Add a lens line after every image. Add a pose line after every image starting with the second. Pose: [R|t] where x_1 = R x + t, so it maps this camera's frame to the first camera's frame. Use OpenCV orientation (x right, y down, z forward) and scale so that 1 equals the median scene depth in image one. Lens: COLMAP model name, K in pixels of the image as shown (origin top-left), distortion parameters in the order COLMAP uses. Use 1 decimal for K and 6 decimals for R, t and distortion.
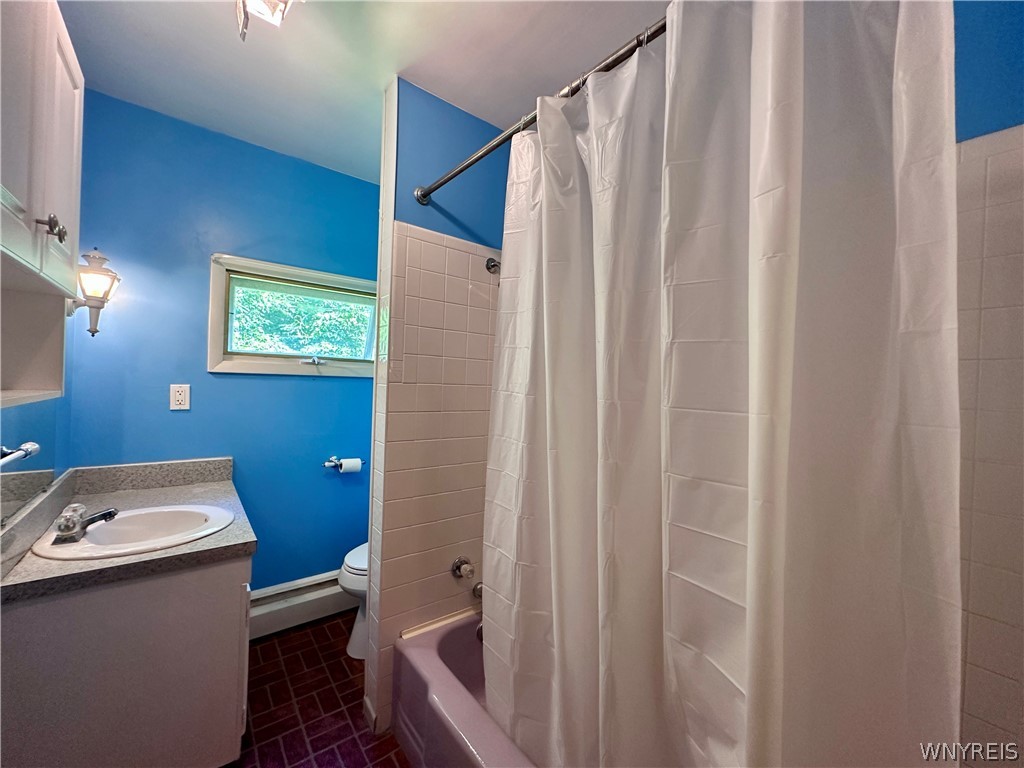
lens RADIAL K [[408.4, 0, 510.3], [0, 408.4, 383.7], [0, 0, 1]] dist [-0.003144, 0.001074]
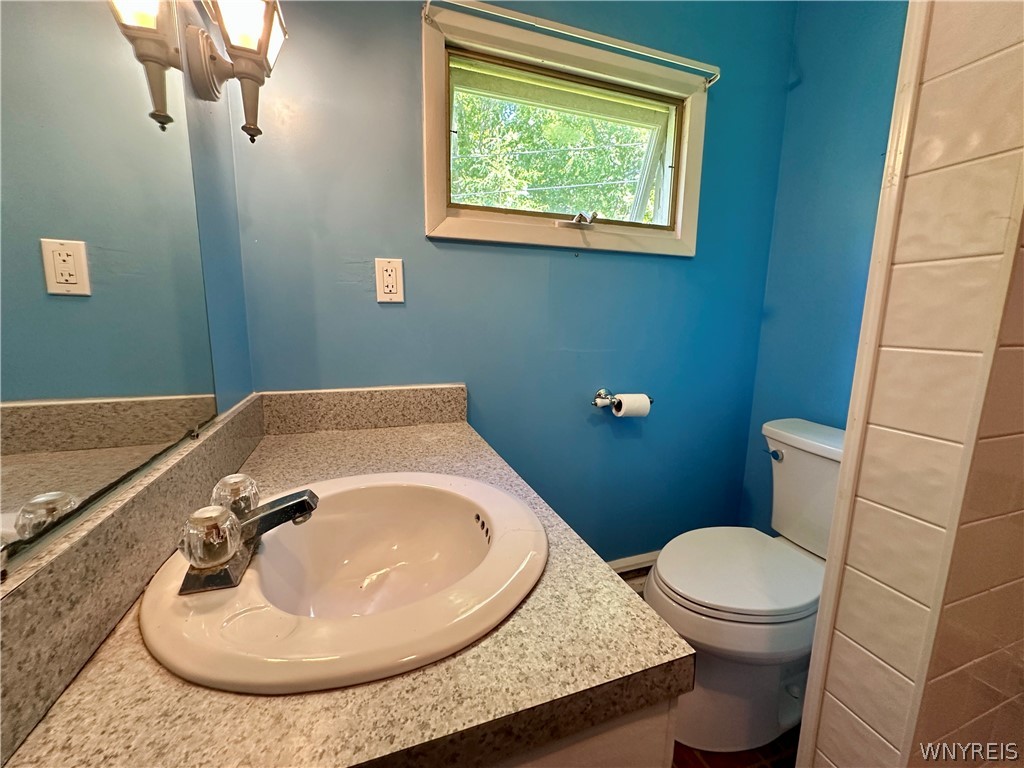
lens RADIAL K [[408.4, 0, 510.8], [0, 408.4, 383.0], [0, 0, 1]] dist [-0.003144, 0.001074]
pose [[0.947563, 0.030396, -0.318119, -0.468713], [0.016792, 0.989355, 0.144550, 0.101130], [0.319127, -0.142312, 0.936966, 0.500104]]
